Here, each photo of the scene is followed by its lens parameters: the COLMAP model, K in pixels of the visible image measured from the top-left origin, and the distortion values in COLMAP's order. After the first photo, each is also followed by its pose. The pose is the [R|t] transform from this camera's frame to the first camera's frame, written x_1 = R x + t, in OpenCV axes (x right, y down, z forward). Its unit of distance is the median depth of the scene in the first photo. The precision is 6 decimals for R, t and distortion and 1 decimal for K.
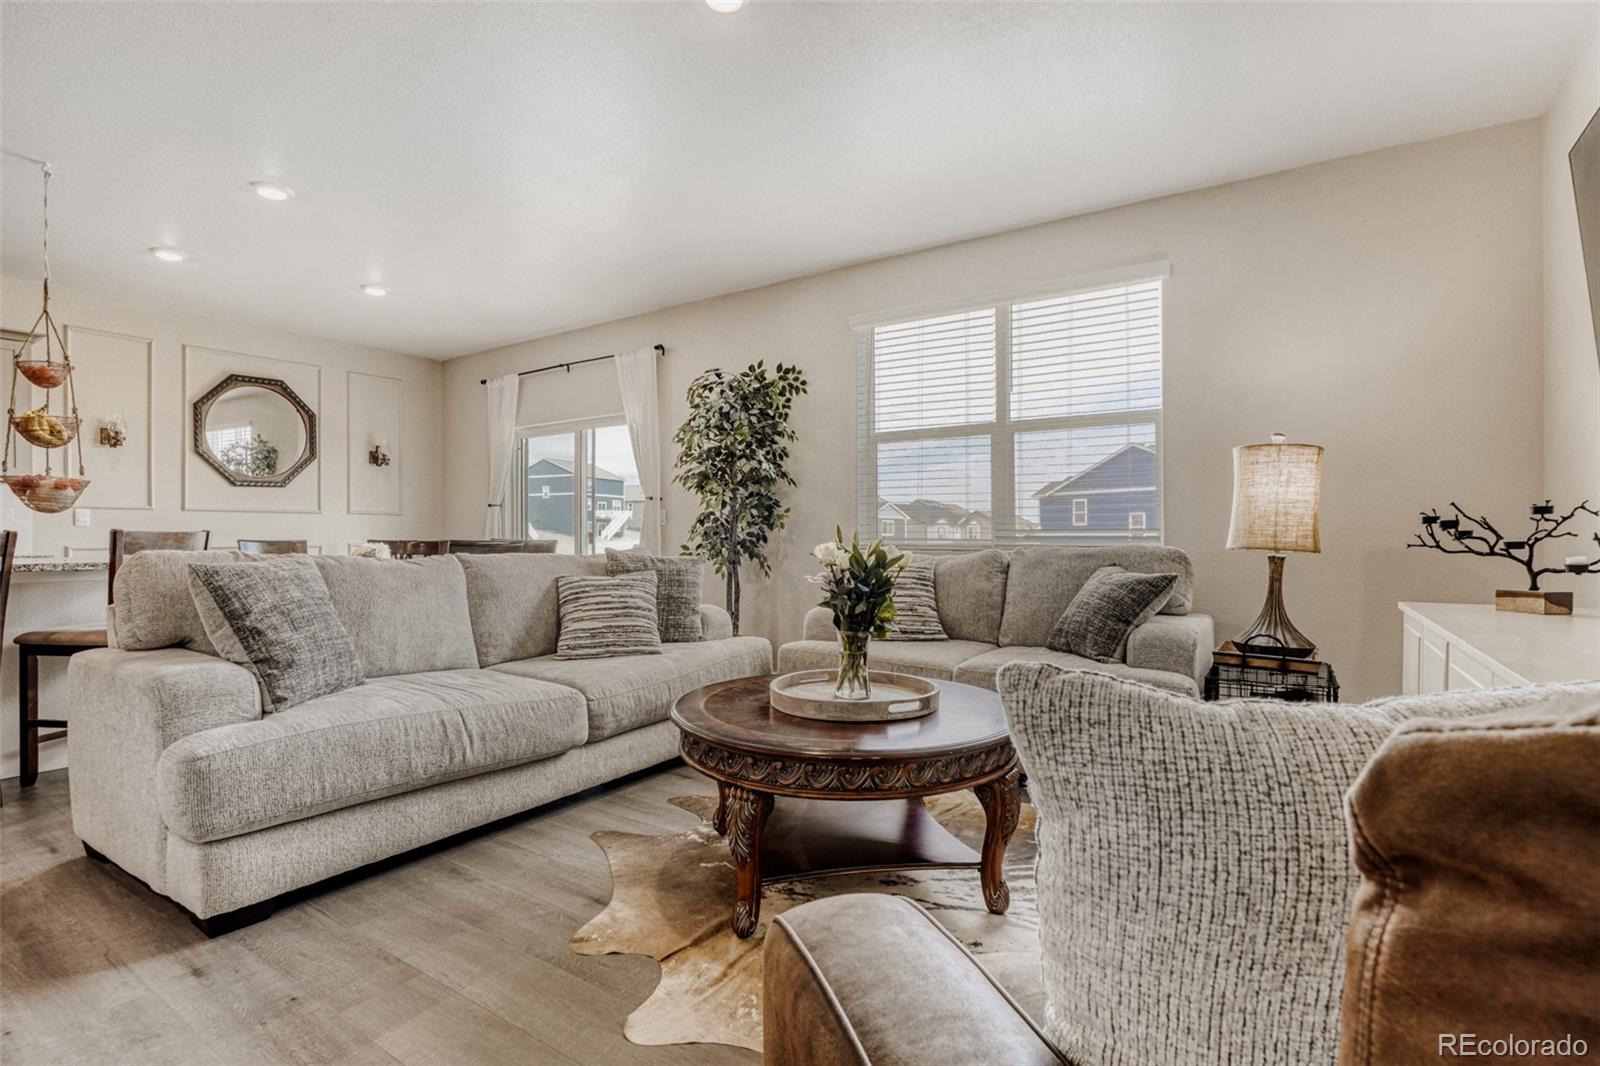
lens RADIAL K [[780.4, 0, 796.0], [0, 780.4, 543.4], [0, 0, 1]] dist [-0.013932, 0.001836]
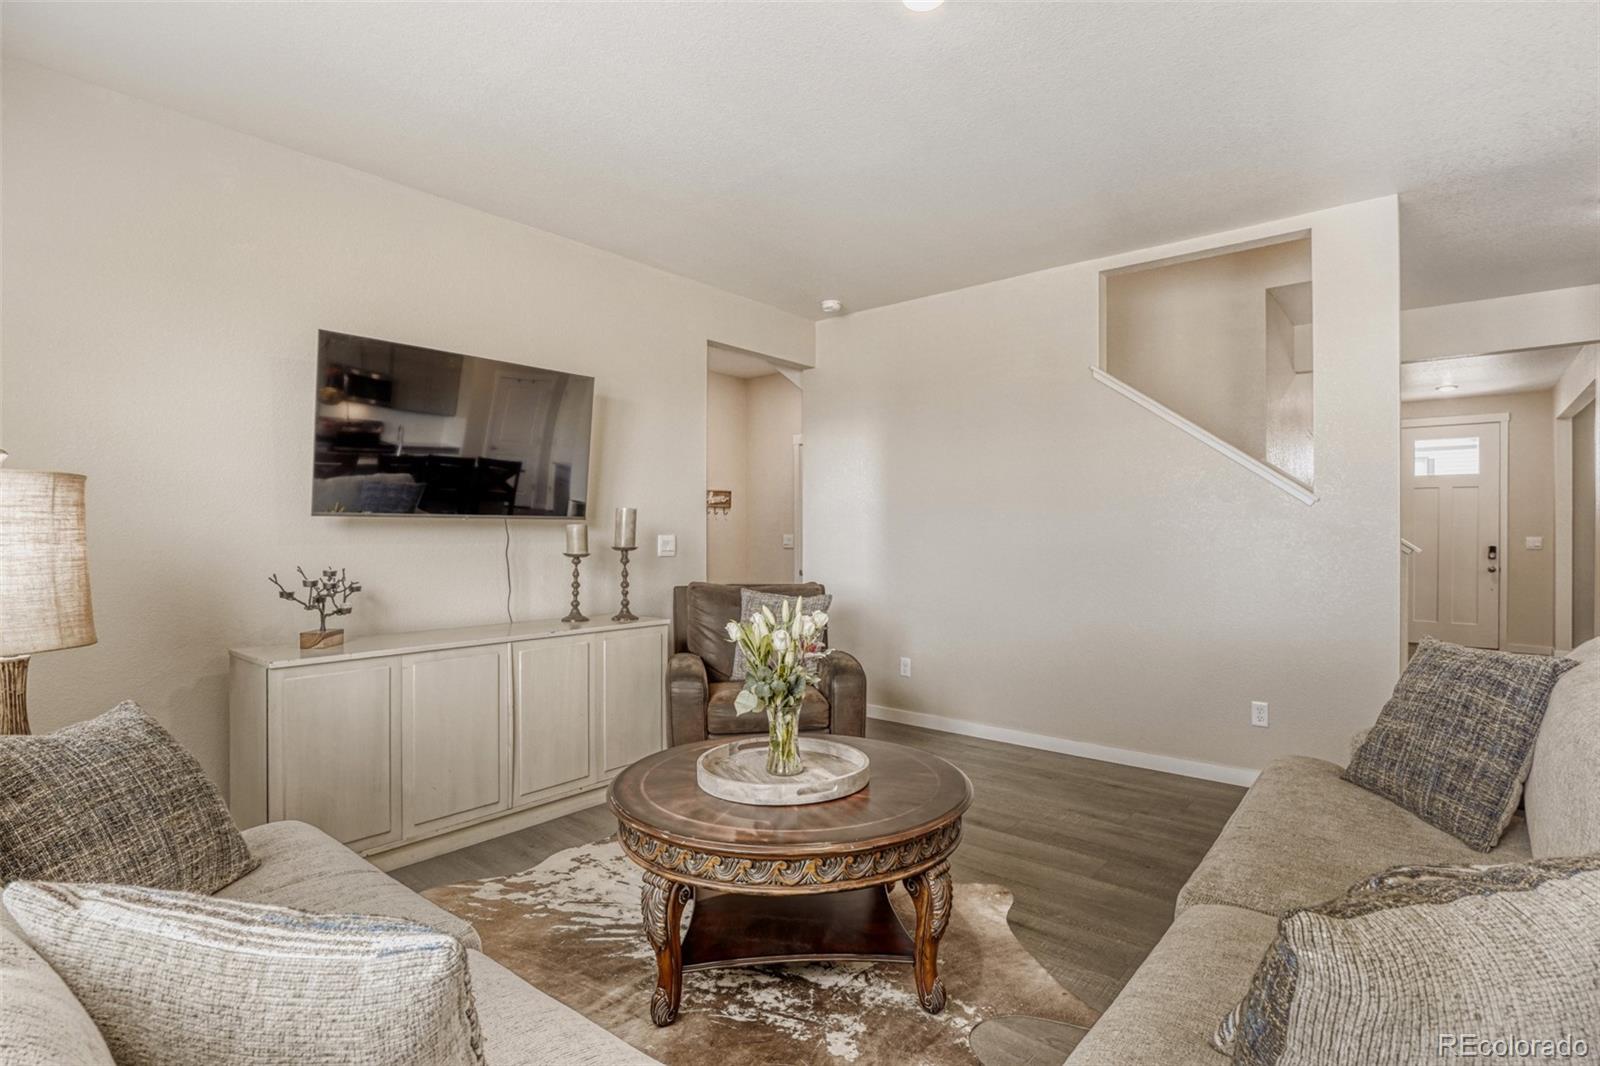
lens RADIAL K [[780.4, 0, 801.0], [0, 780.4, 530.4], [0, 0, 1]] dist [-0.013932, 0.001836]
pose [[-0.994964, -0.002775, 0.100197, -0.017964], [-0.001371, 0.999900, 0.014081, -0.047669], [-0.100226, 0.013872, -0.994868, 0.778634]]
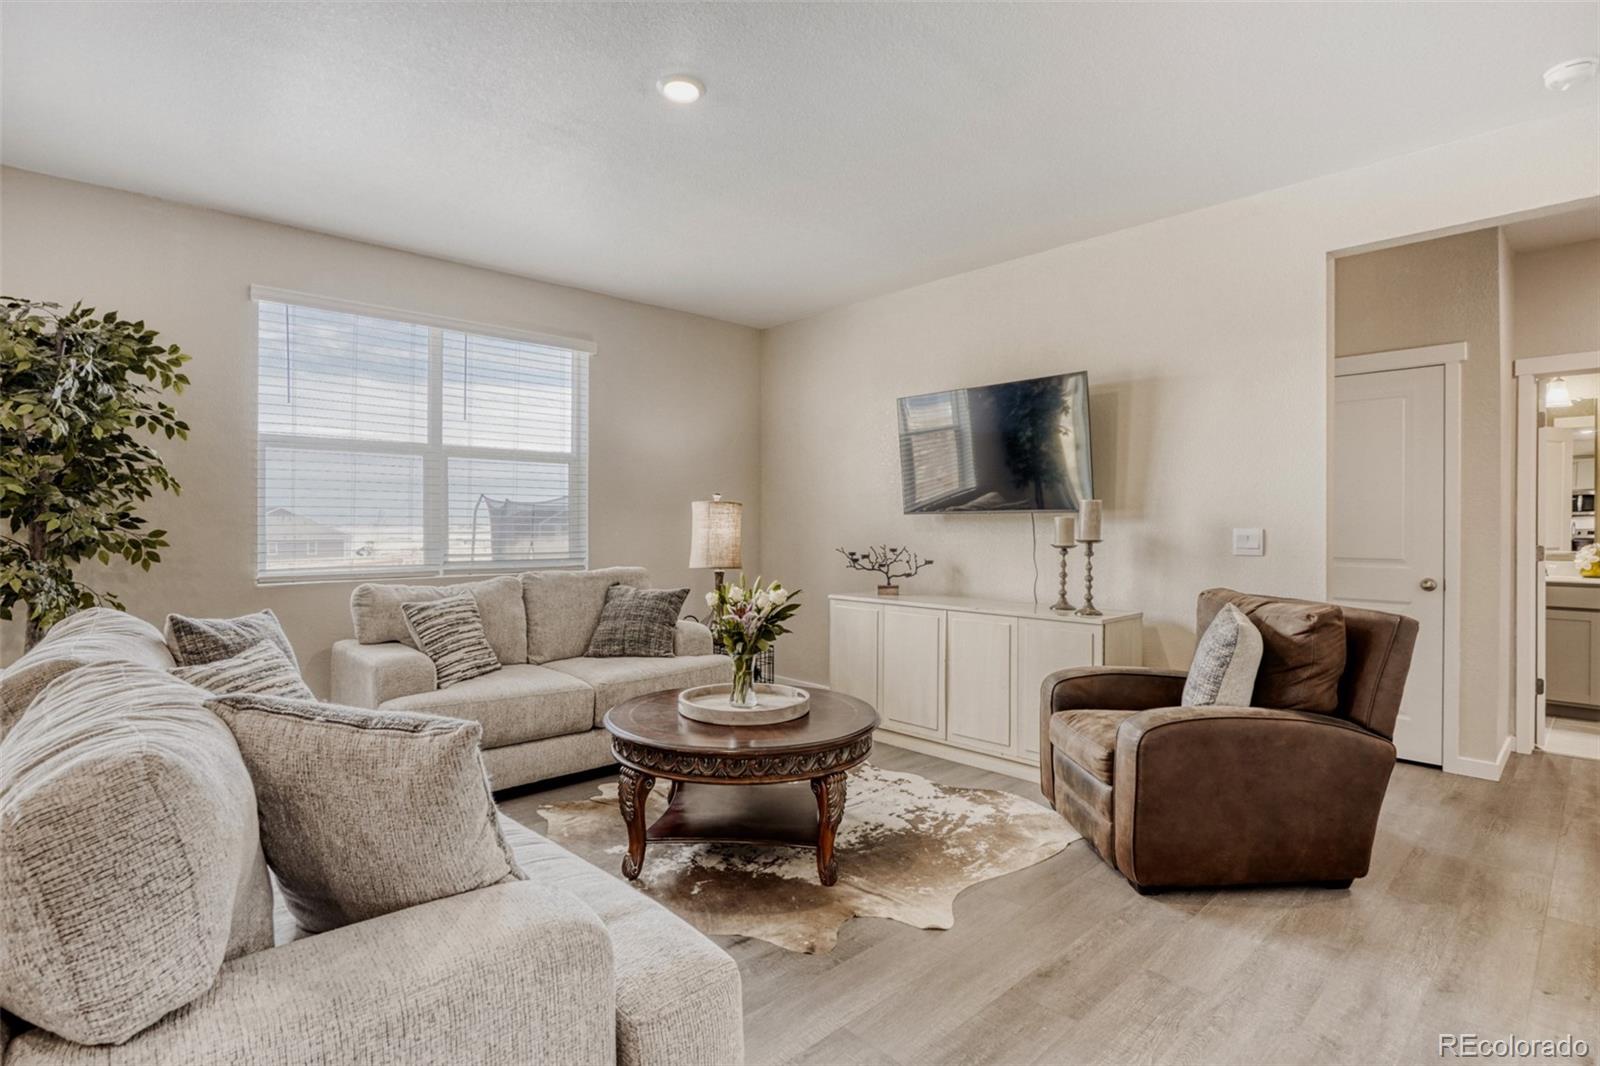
lens RADIAL K [[780.4, 0, 805.6], [0, 780.4, 524.8], [0, 0, 1]] dist [-0.013932, 0.001836]
pose [[0.225810, 0.009381, 0.974126, -0.453912], [0.008007, 0.999902, -0.011486, -0.031156], [-0.974138, 0.010393, 0.225713, 0.242803]]
